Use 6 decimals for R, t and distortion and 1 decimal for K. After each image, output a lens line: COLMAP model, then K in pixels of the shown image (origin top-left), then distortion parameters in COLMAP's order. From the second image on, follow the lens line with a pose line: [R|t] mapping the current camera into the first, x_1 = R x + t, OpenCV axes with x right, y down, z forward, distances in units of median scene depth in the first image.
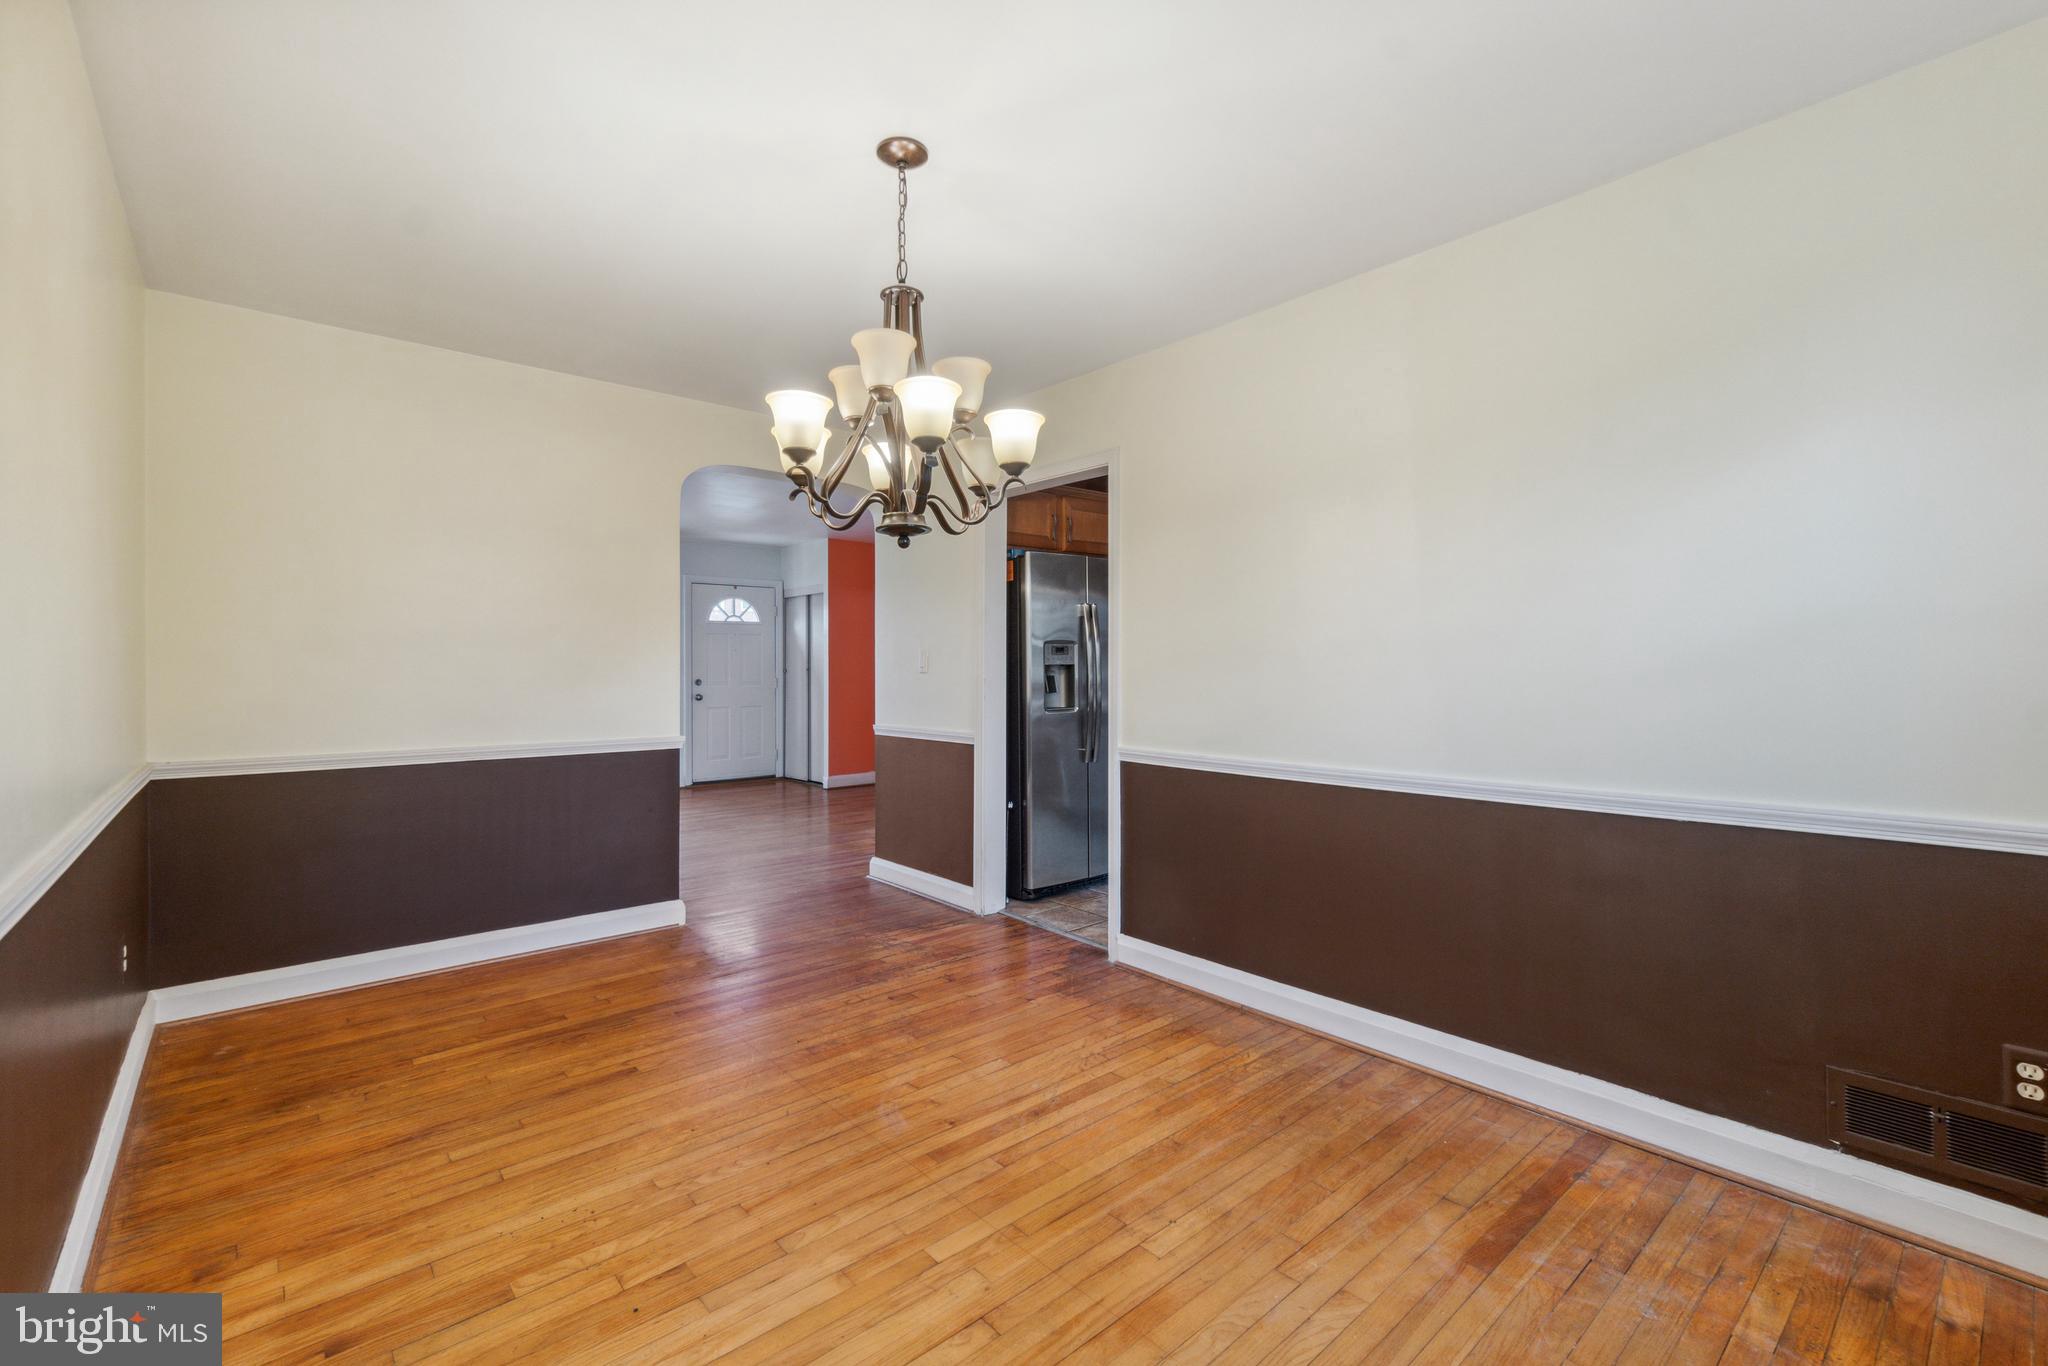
lens RADIAL K [[892.6, 0, 1050.8], [0, 892.6, 672.4], [0, 0, 1]] dist [-0.004858, -0.000508]
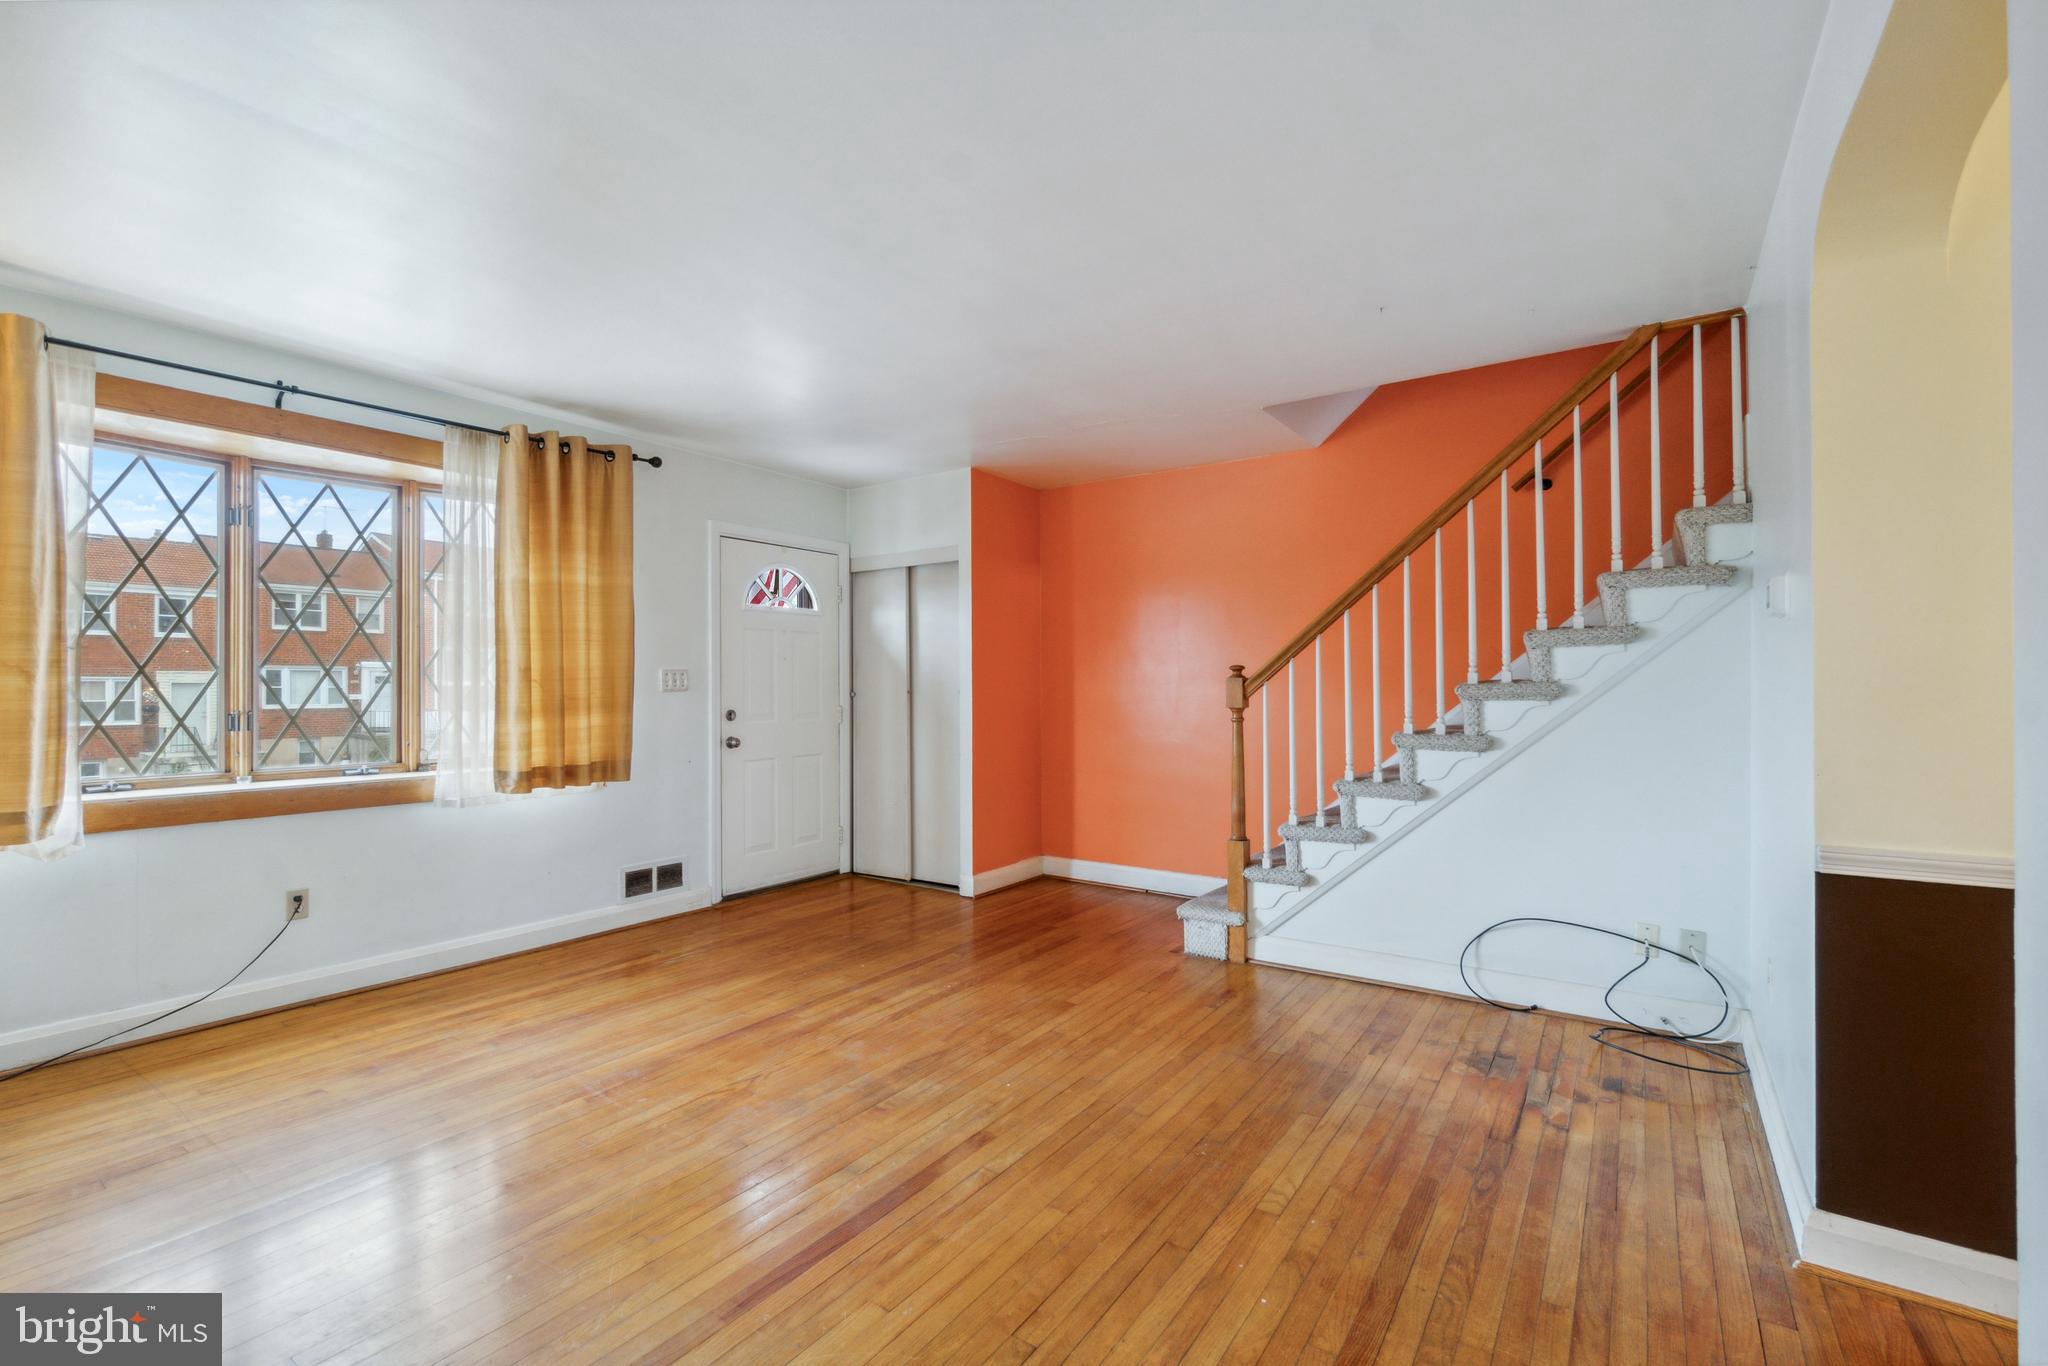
lens RADIAL K [[892.6, 0, 1011.1], [0, 892.6, 686.3], [0, 0, 1]] dist [-0.004858, -0.000508]
pose [[0.979155, 0.000048, 0.203114, -0.331696], [0.000936, 0.999988, -0.004747, -0.004153], [-0.203112, 0.004838, 0.979144, 0.412243]]
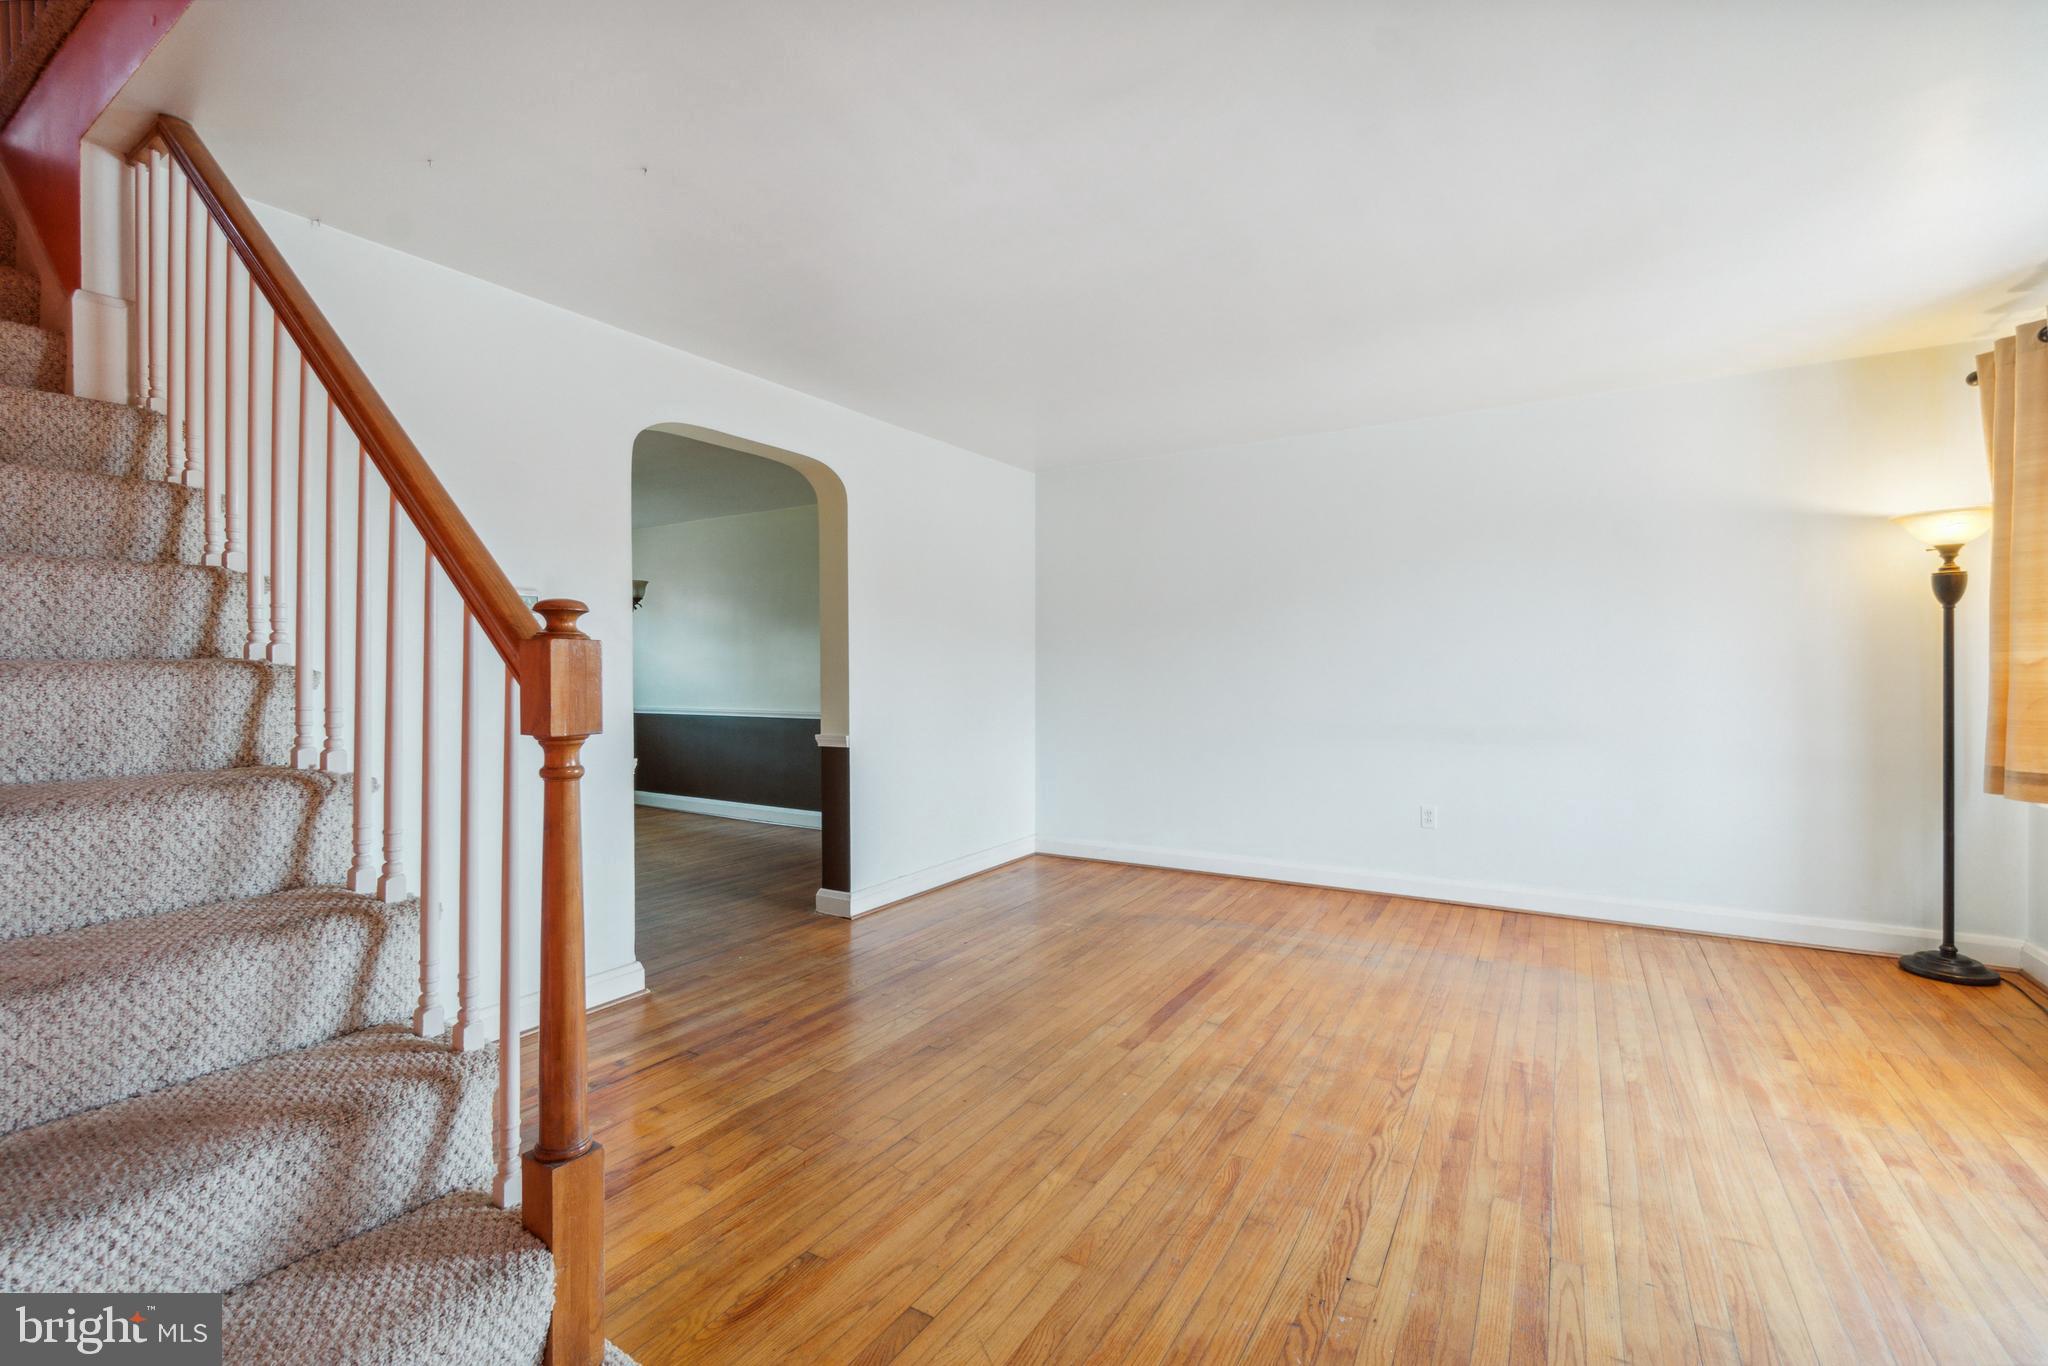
lens RADIAL K [[892.6, 0, 1012.1], [0, 892.6, 689.1], [0, 0, 1]] dist [-0.004858, -0.000508]
pose [[-0.966632, 0.012286, -0.255875, -0.168957], [0.006913, 0.999736, 0.021890, -0.004739], [0.256077, 0.019391, -0.966462, 0.960994]]
